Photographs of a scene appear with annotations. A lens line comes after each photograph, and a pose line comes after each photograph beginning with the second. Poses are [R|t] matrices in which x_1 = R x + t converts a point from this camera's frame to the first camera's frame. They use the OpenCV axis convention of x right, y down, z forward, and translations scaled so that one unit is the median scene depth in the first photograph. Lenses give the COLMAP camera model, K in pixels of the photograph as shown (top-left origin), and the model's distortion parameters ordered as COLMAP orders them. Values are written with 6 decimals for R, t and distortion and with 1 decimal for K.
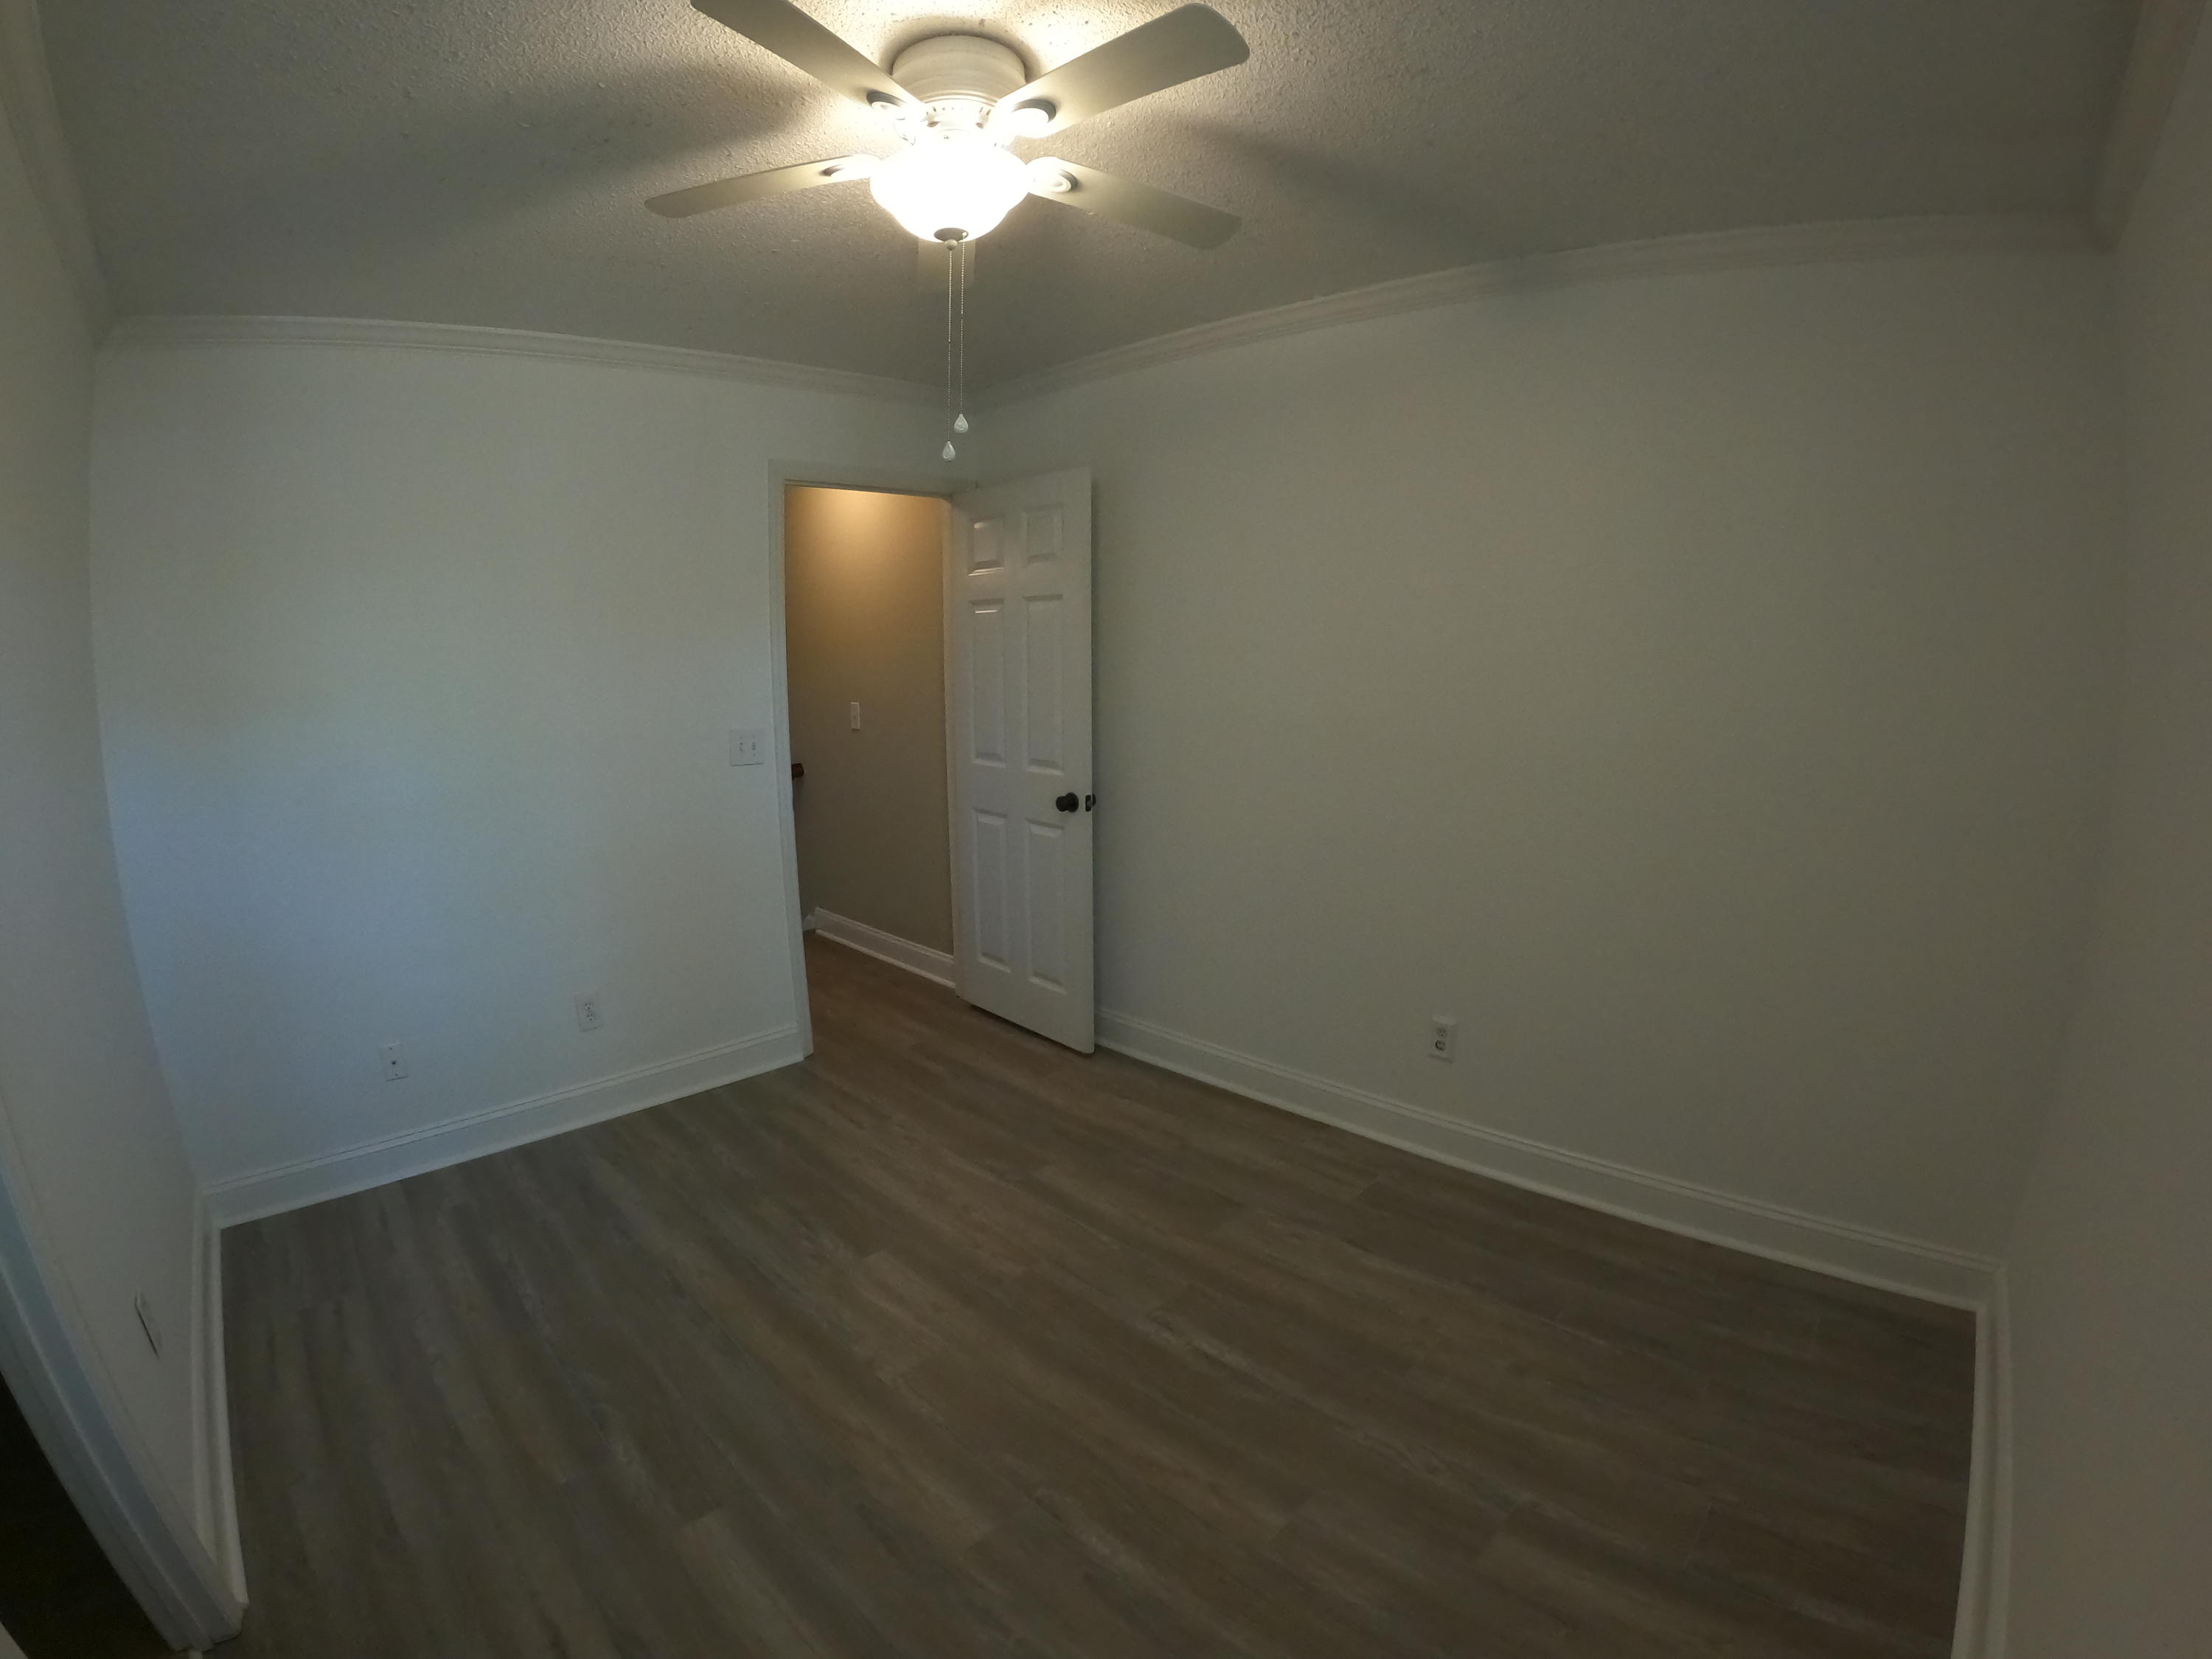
lens RADIAL K [[991.7, 0, 1106.0], [0, 991.7, 829.5], [0, 0, 1]] dist [-0.219225, 0.043383]
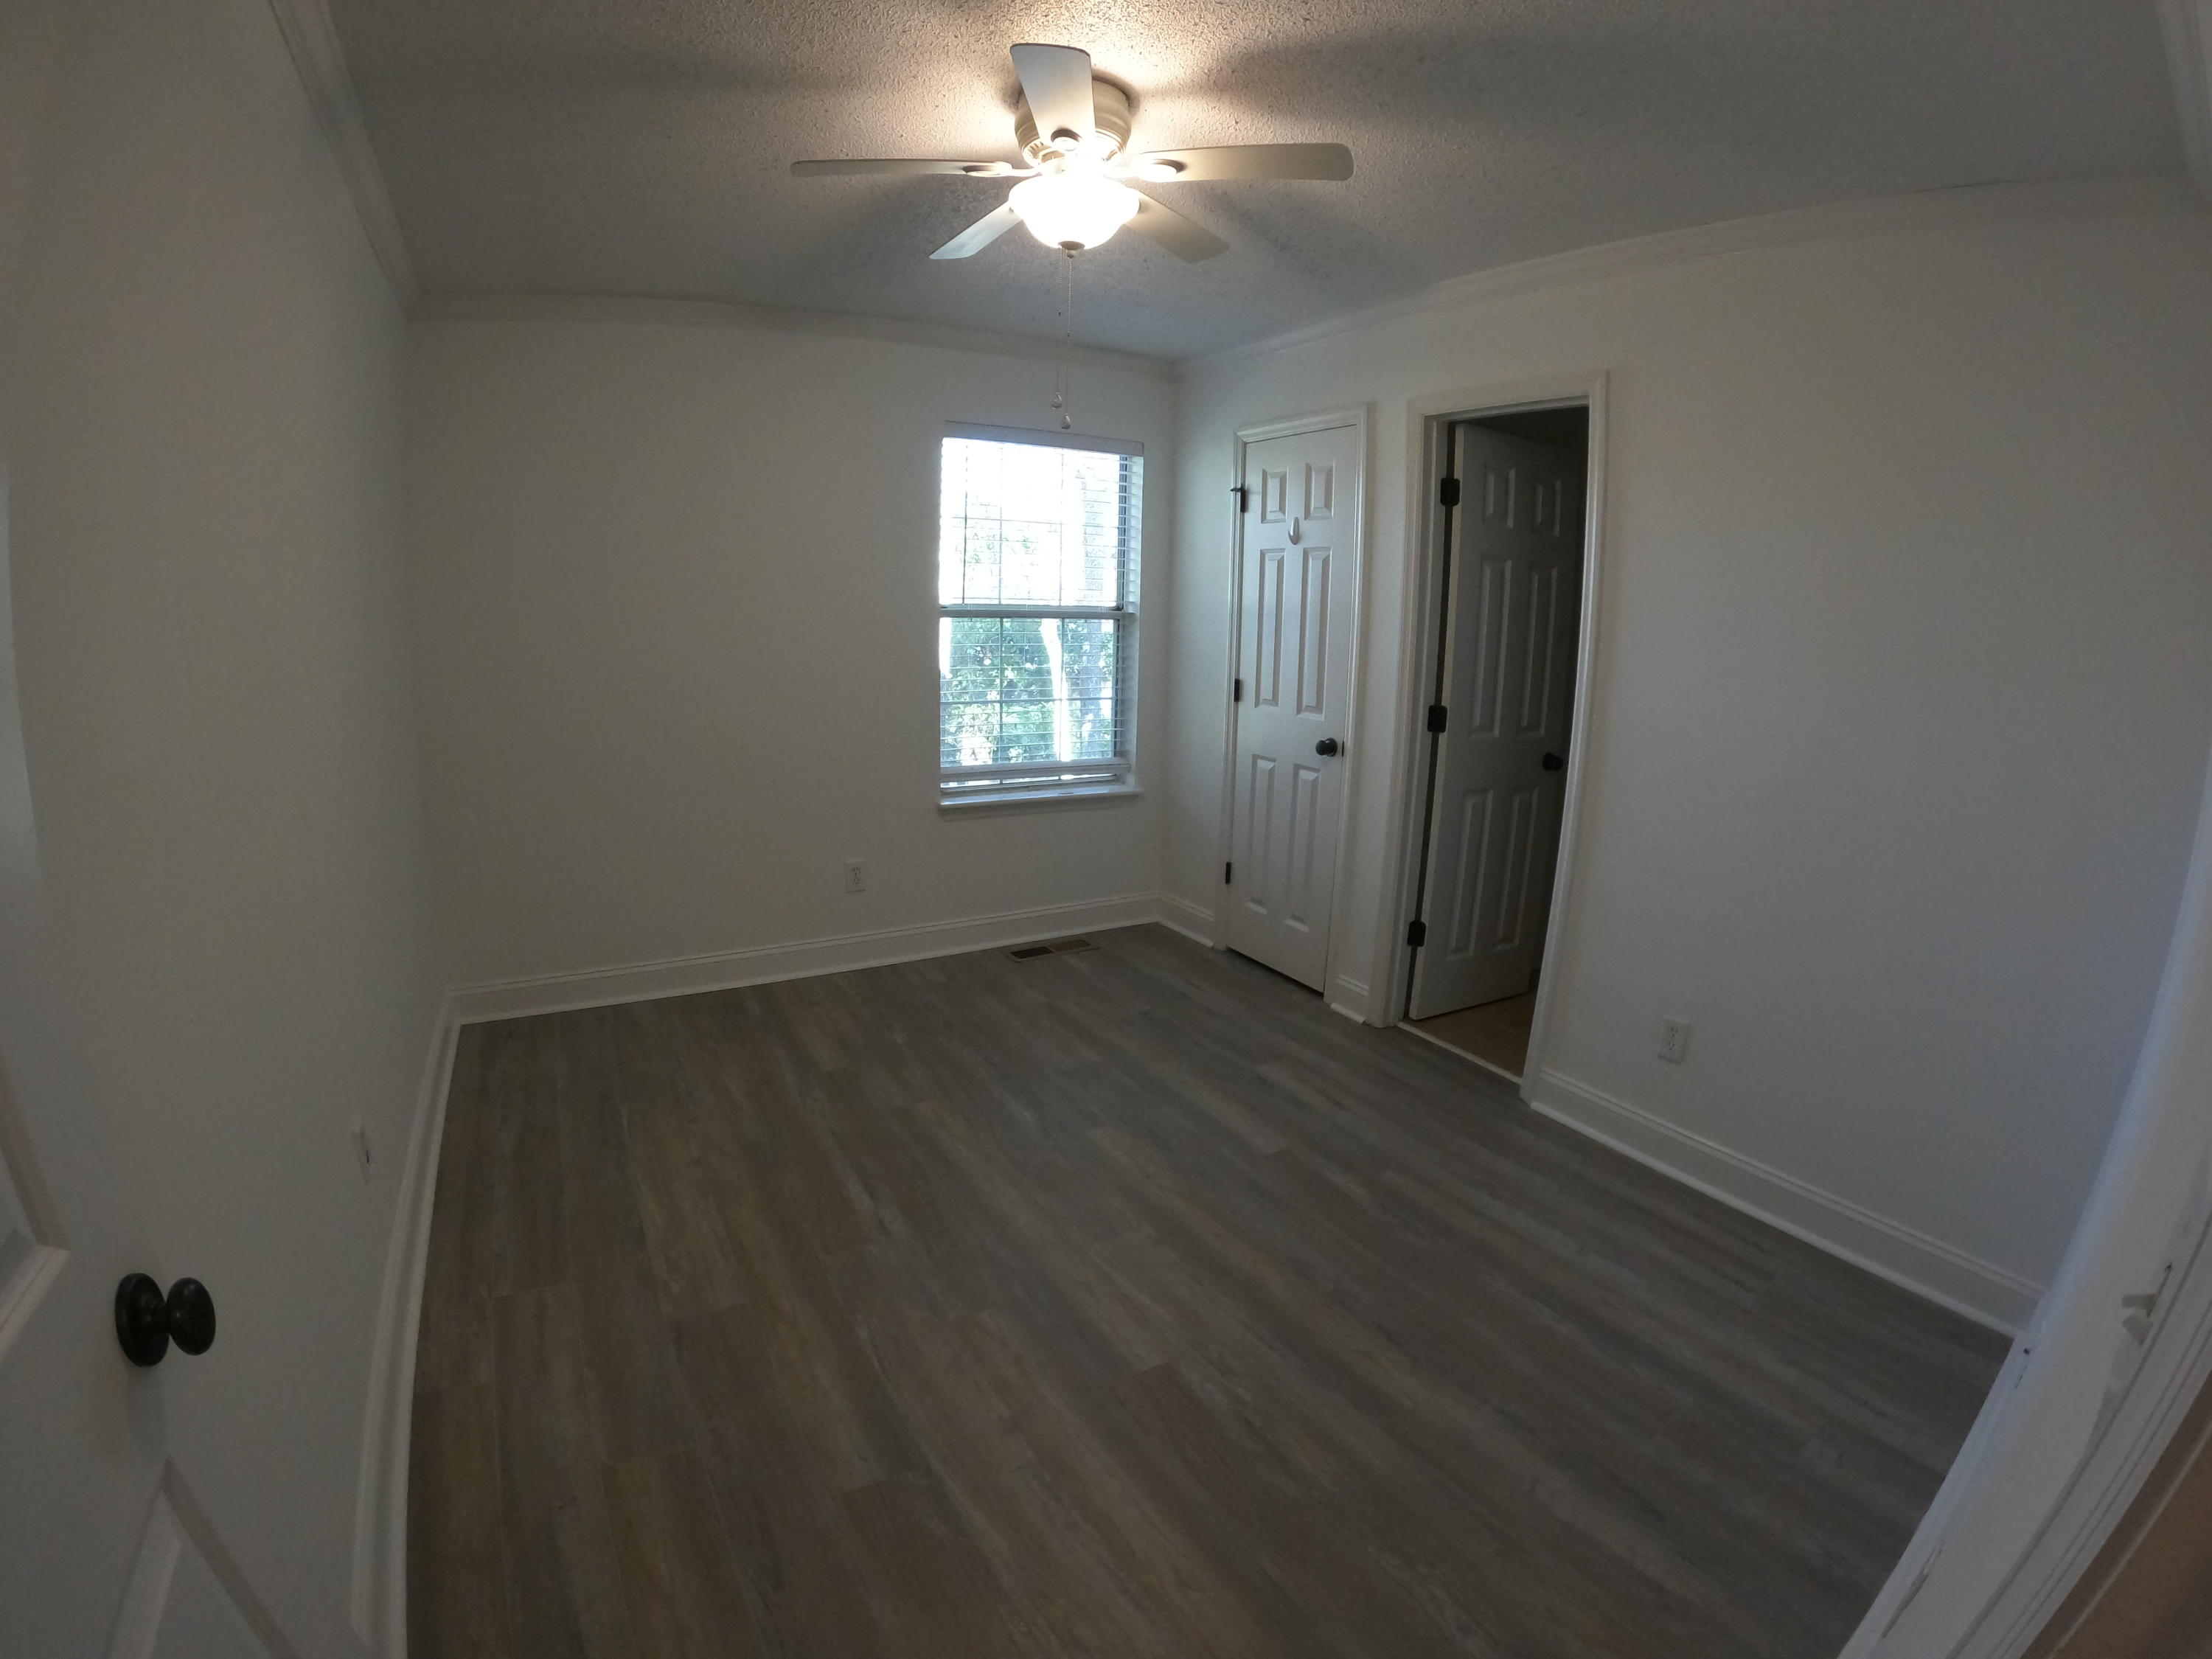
lens RADIAL K [[991.7, 0, 1106.0], [0, 991.7, 829.5], [0, 0, 1]] dist [-0.219225, 0.043383]
pose [[-0.964178, -0.064754, 0.257231, -0.426724], [0.039624, 0.923704, 0.381052, -0.279640], [-0.262280, 0.377594, -0.888050, 1.715678]]
